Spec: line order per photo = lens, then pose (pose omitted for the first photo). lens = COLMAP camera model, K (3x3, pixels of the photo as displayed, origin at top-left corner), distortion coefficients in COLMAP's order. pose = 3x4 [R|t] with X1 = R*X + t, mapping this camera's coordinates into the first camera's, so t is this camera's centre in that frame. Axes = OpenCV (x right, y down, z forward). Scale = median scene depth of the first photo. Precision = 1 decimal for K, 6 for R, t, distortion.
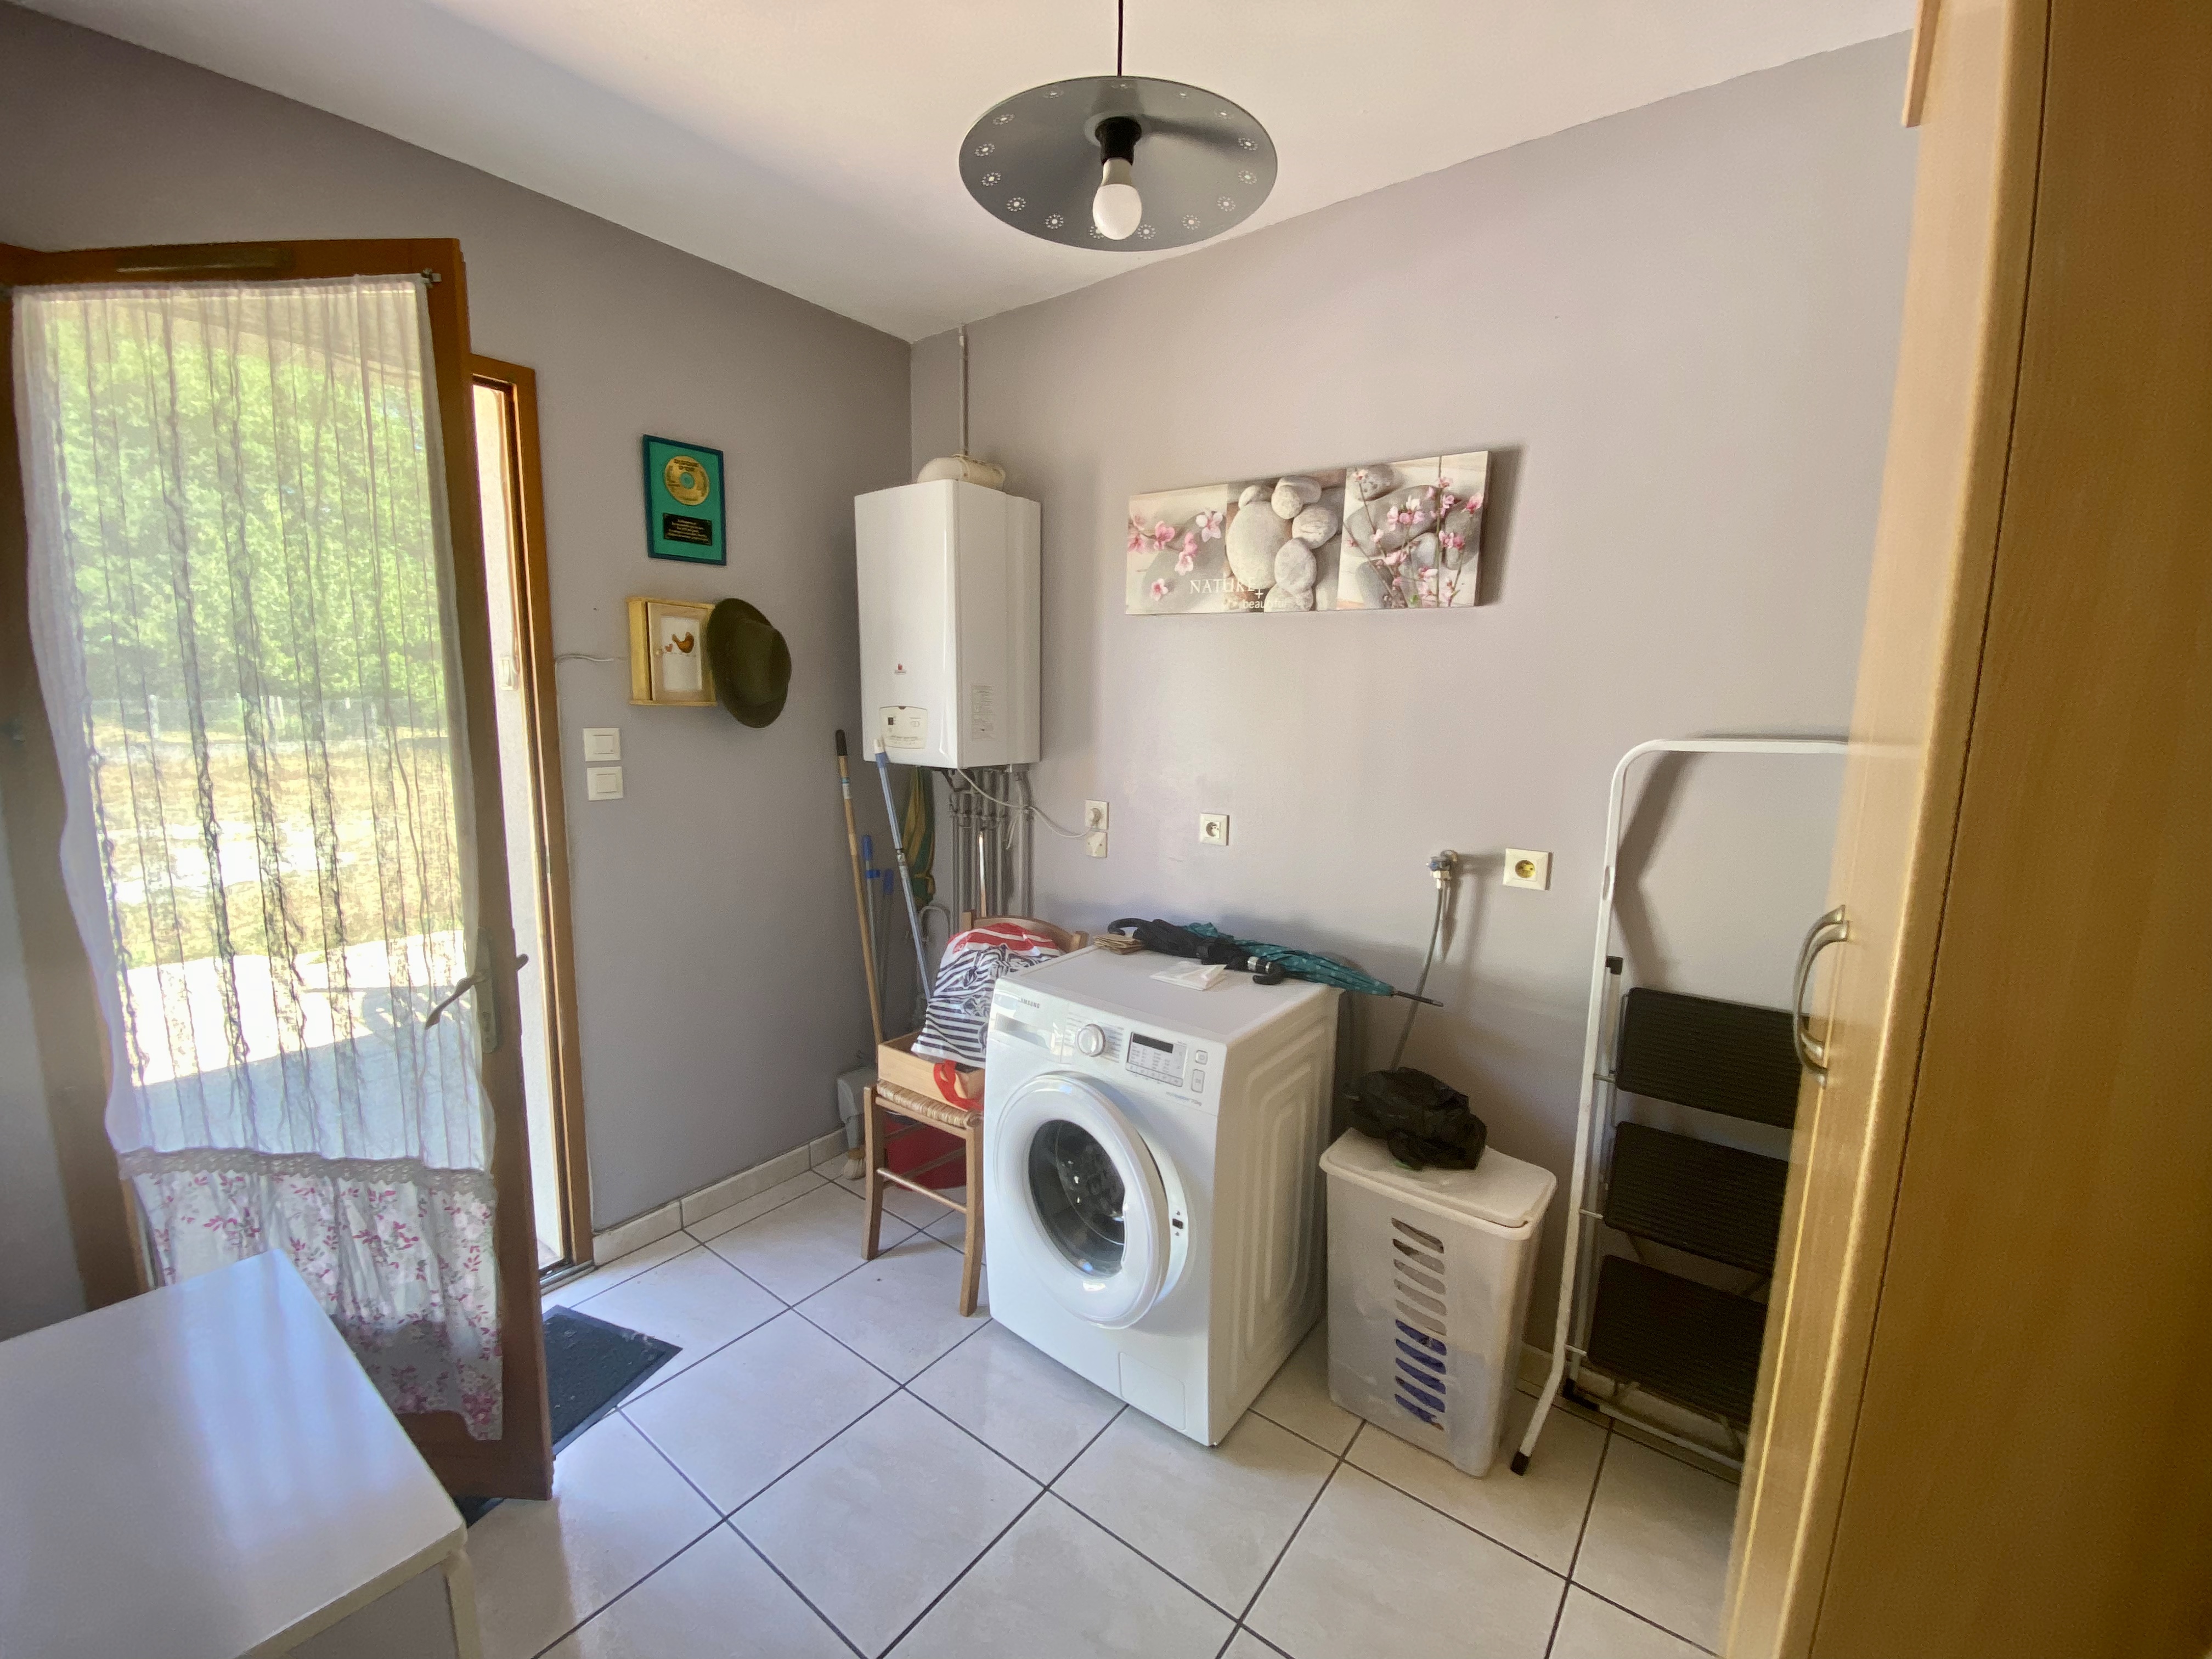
lens RADIAL K [[903.1, 0, 1095.5], [0, 903.1, 839.1], [0, 0, 1]] dist [-0.000791, -0.000036]
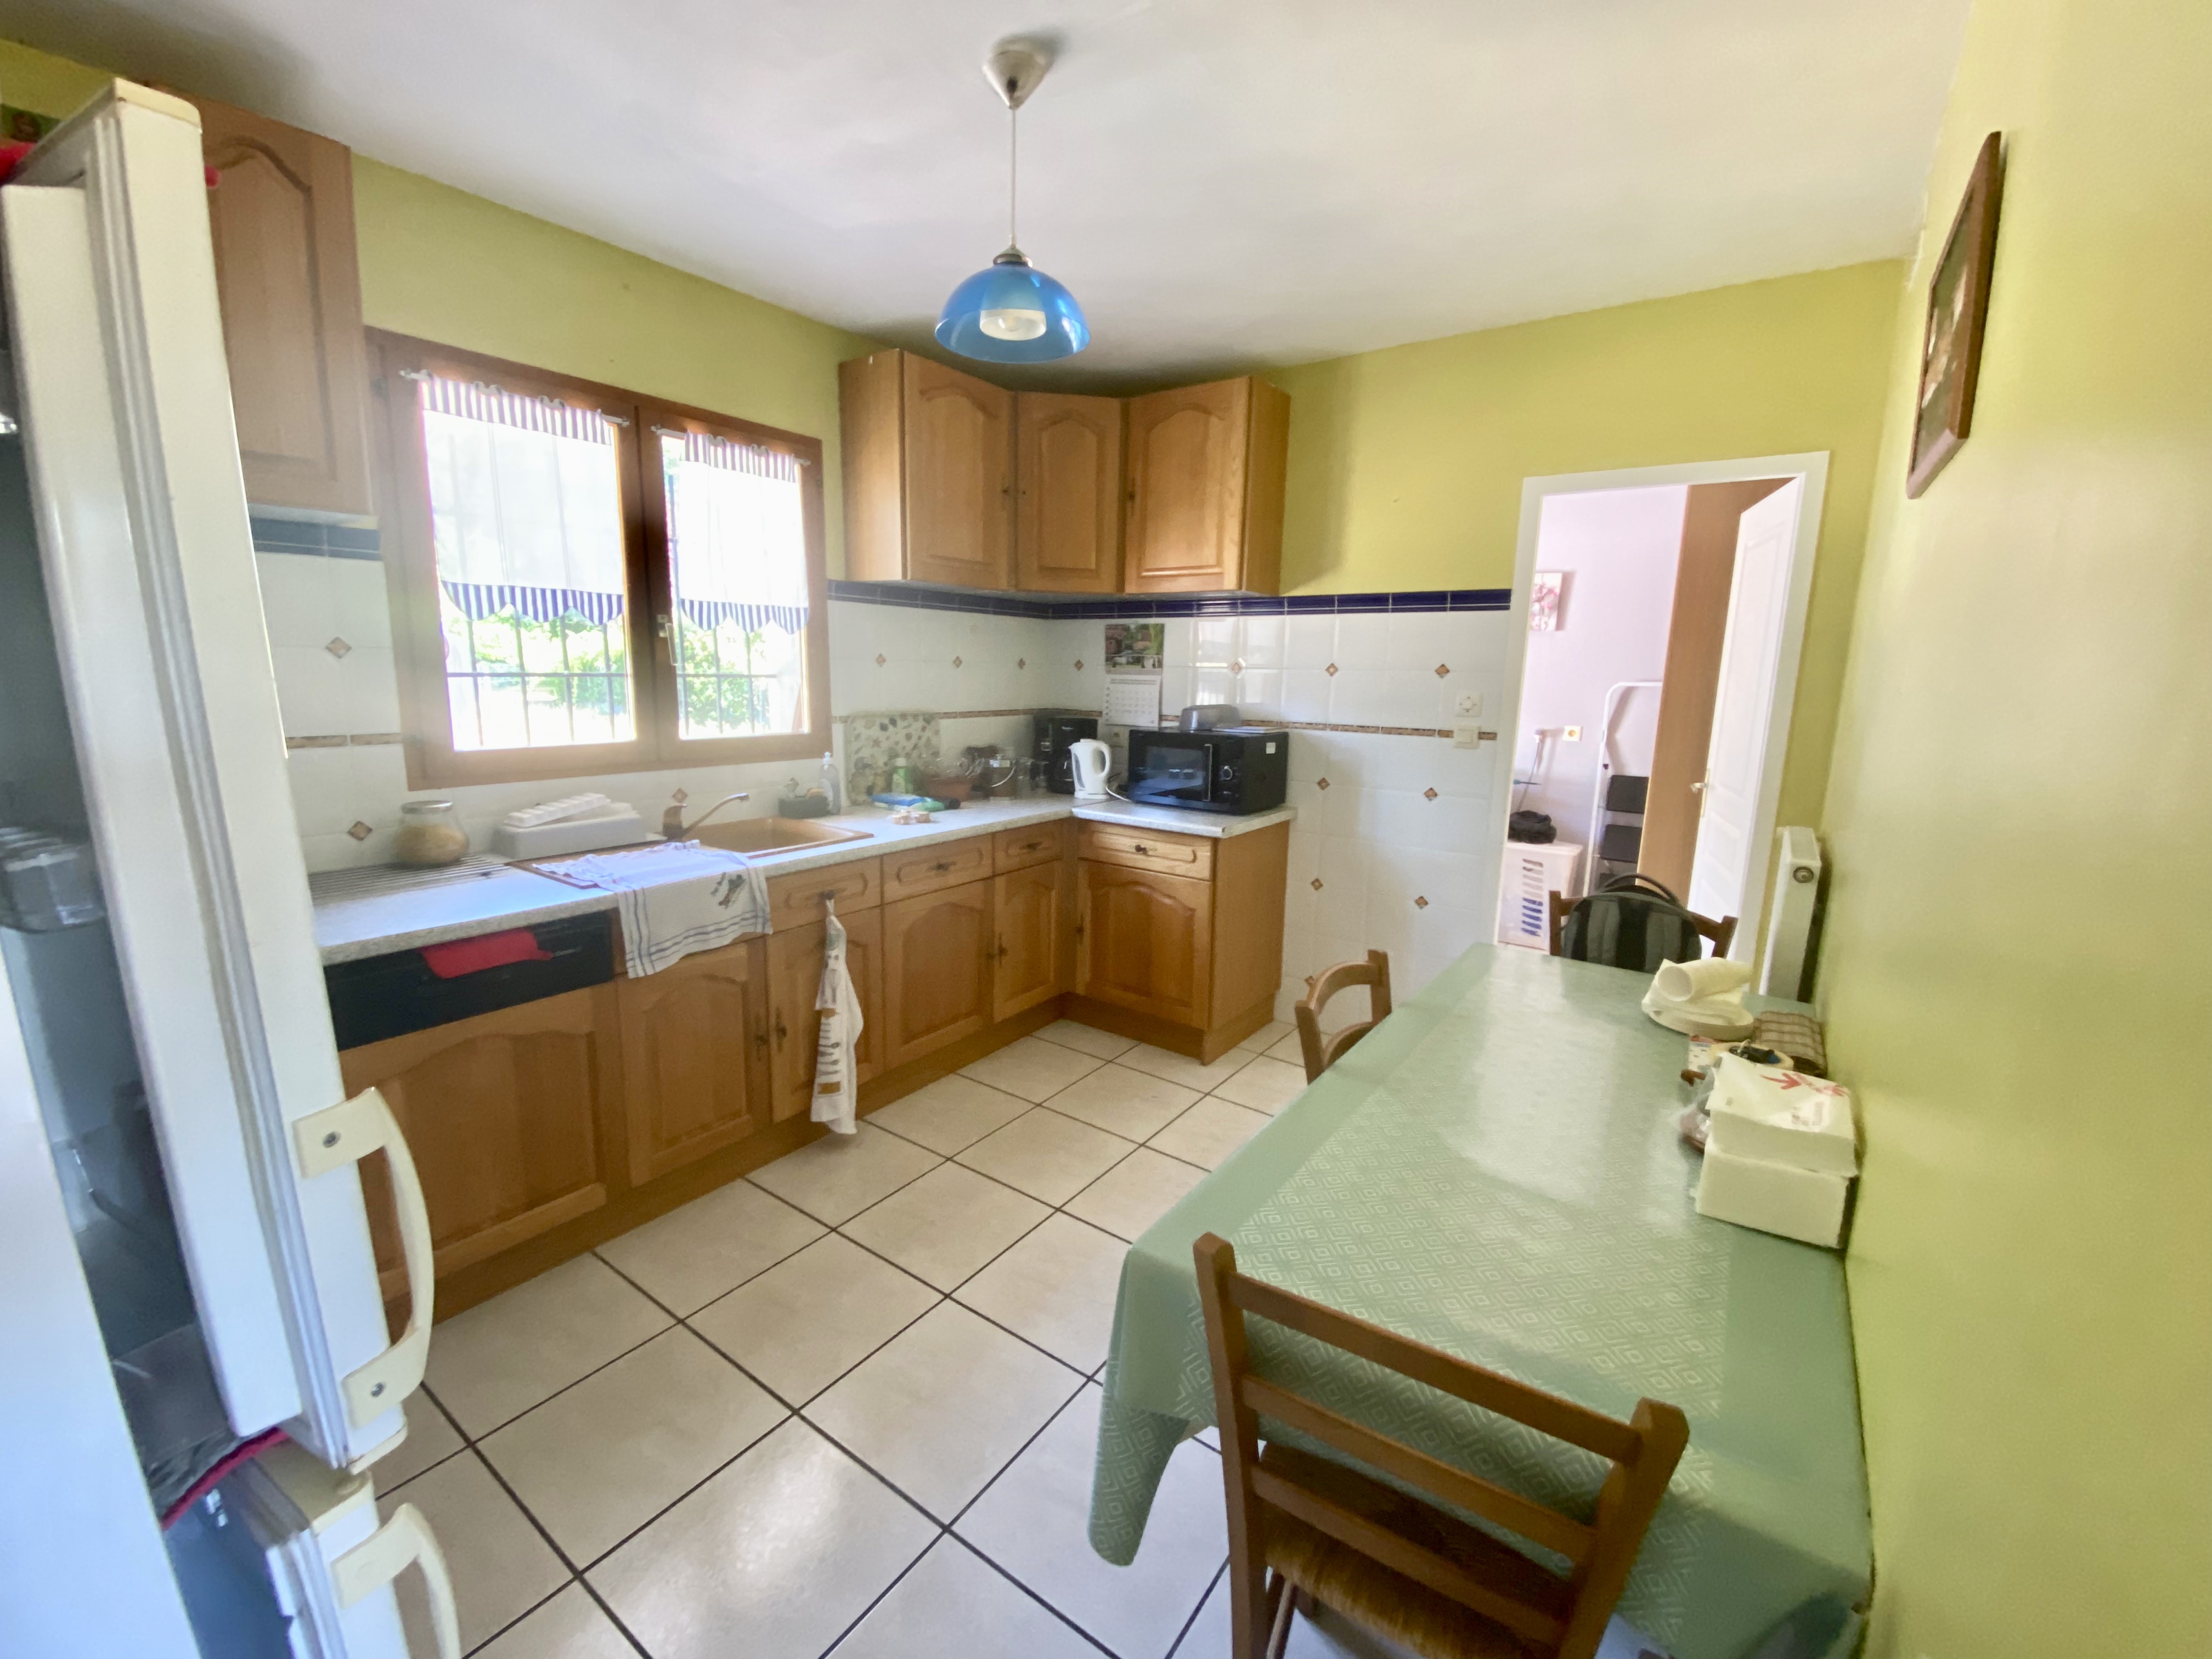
lens RADIAL K [[903.1, 0, 1109.8], [0, 903.1, 827.2], [0, 0, 1]] dist [-0.000791, -0.000036]
pose [[0.999896, 0.001488, 0.014331, -0.916351], [-0.001931, 0.999519, 0.030955, 0.232276], [-0.014278, -0.030979, 0.999418, -1.629807]]
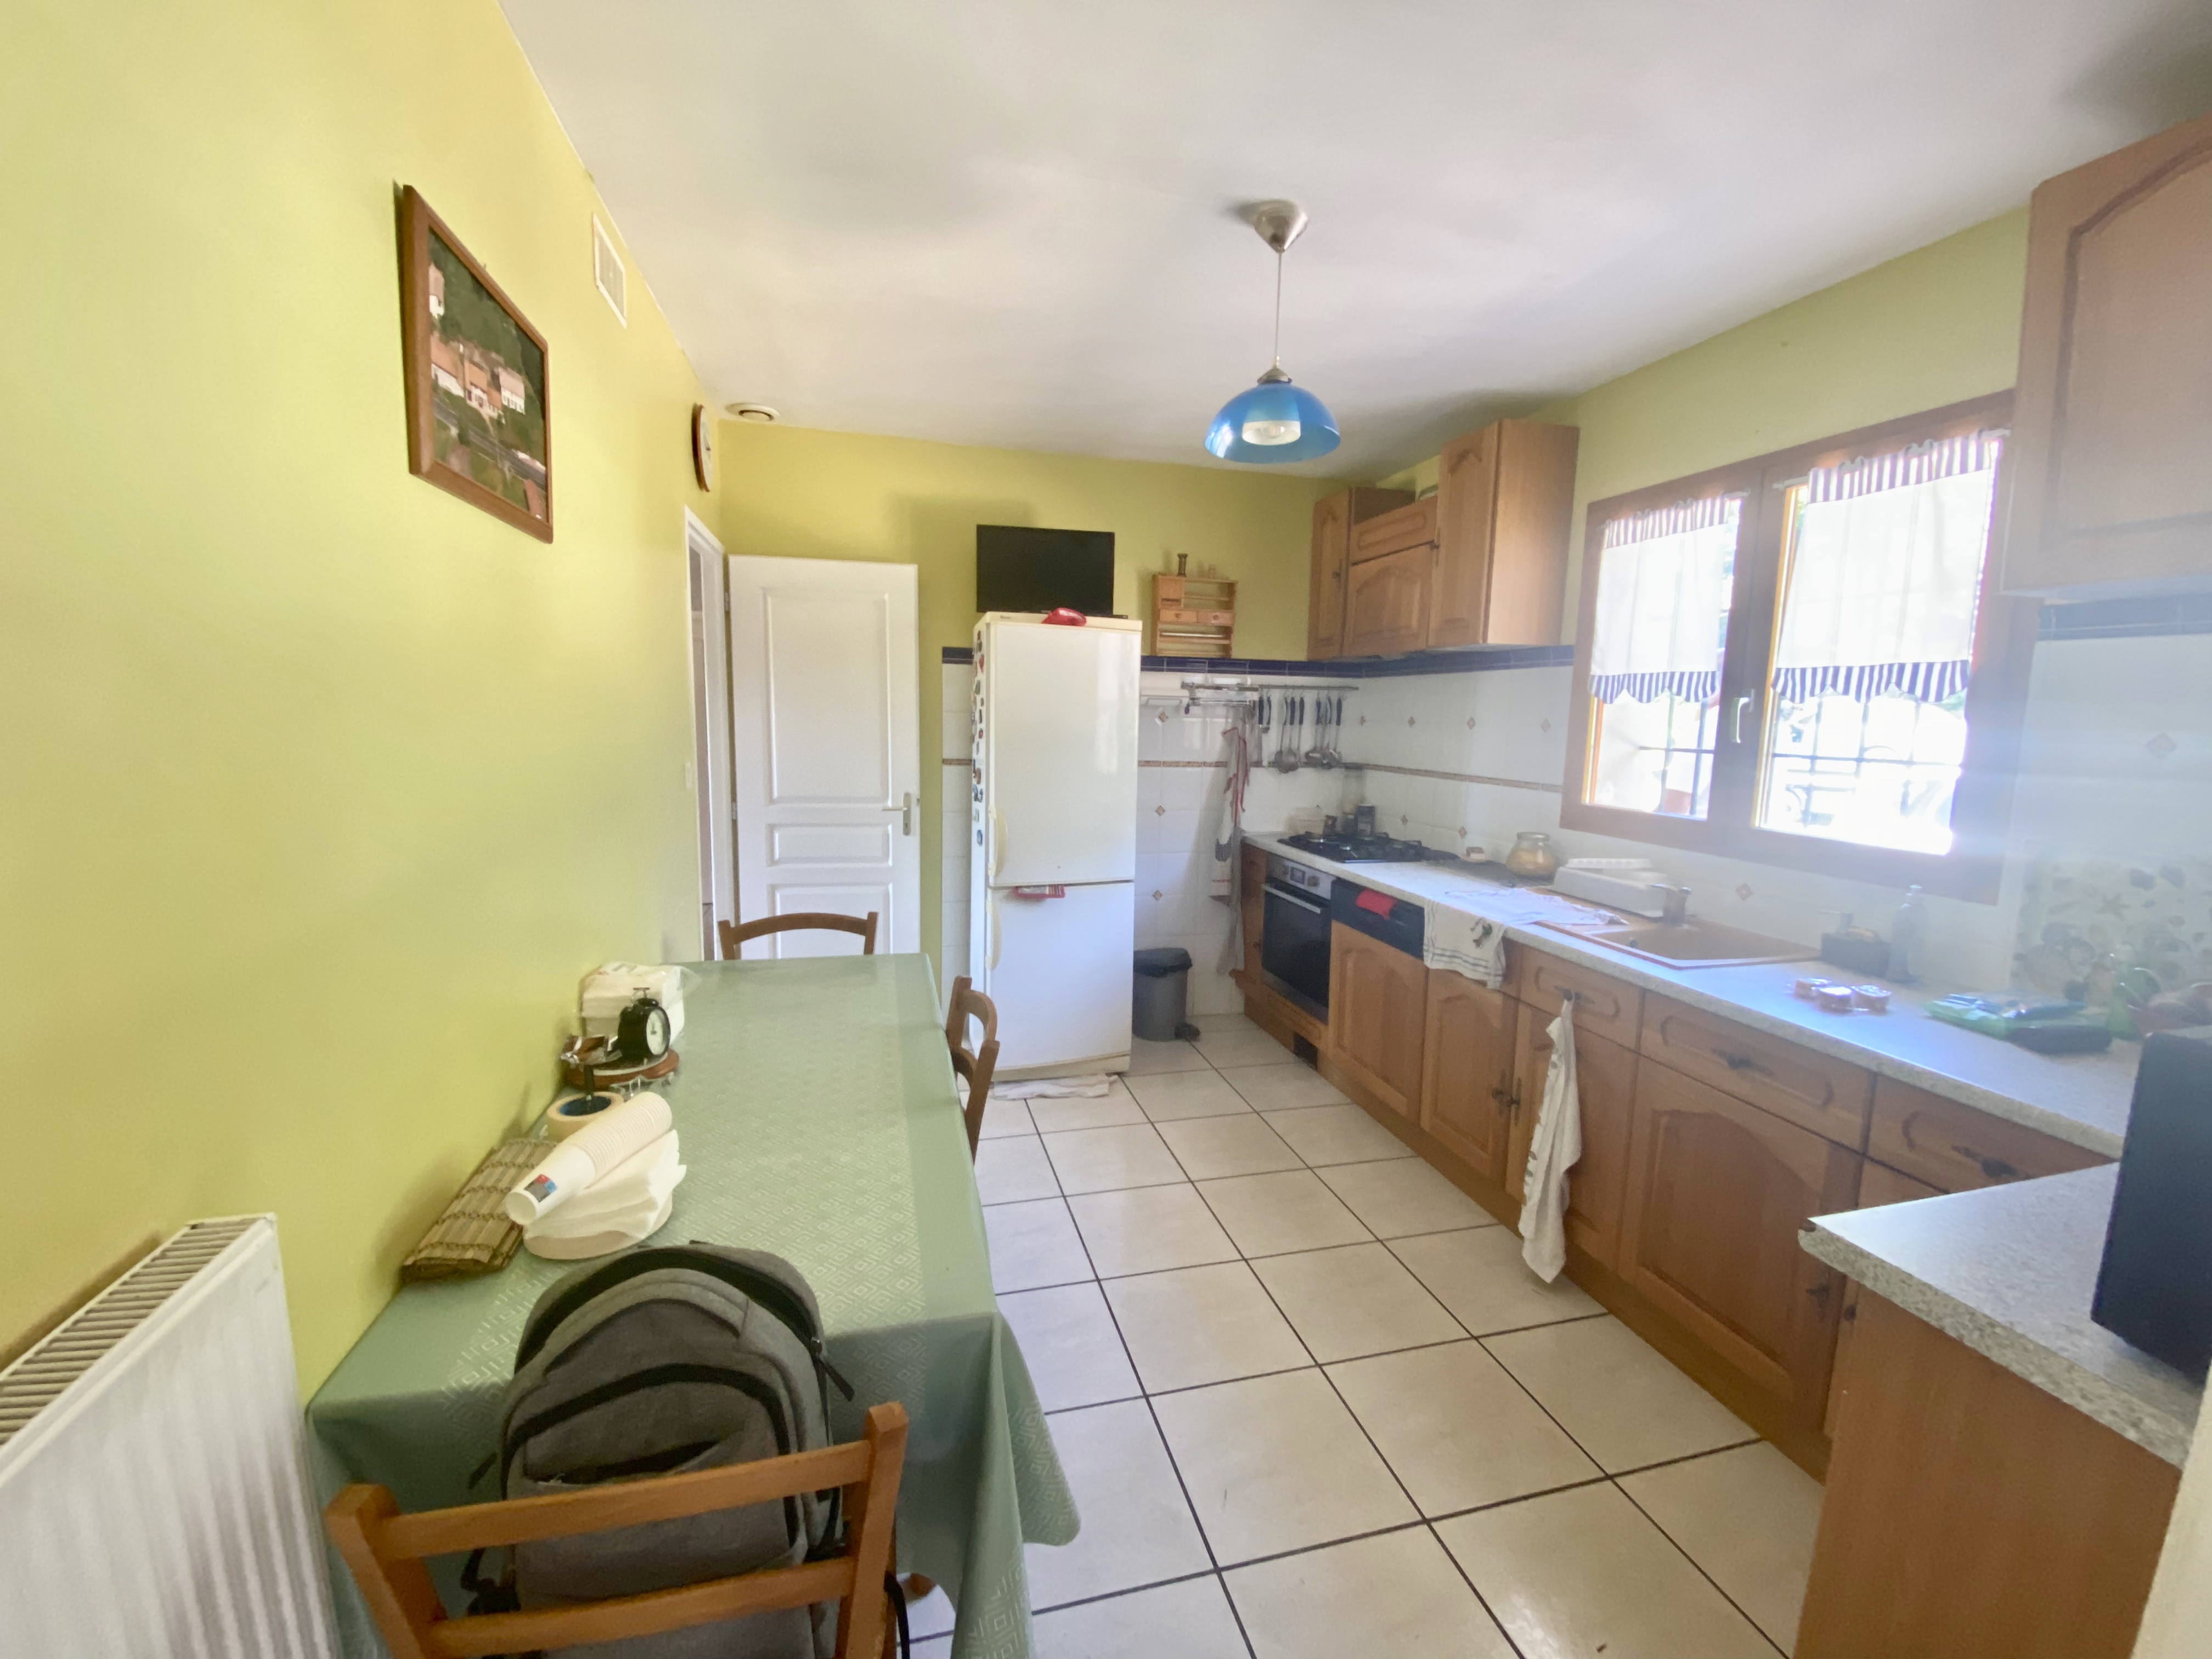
lens RADIAL K [[903.1, 0, 1097.7], [0, 903.1, 837.3], [0, 0, 1]] dist [-0.000791, -0.000036]
pose [[-0.629549, 0.081188, -0.772707, 2.442467], [-0.144175, 0.965046, 0.218861, -0.621922], [0.763467, 0.249188, -0.595838, 4.074724]]
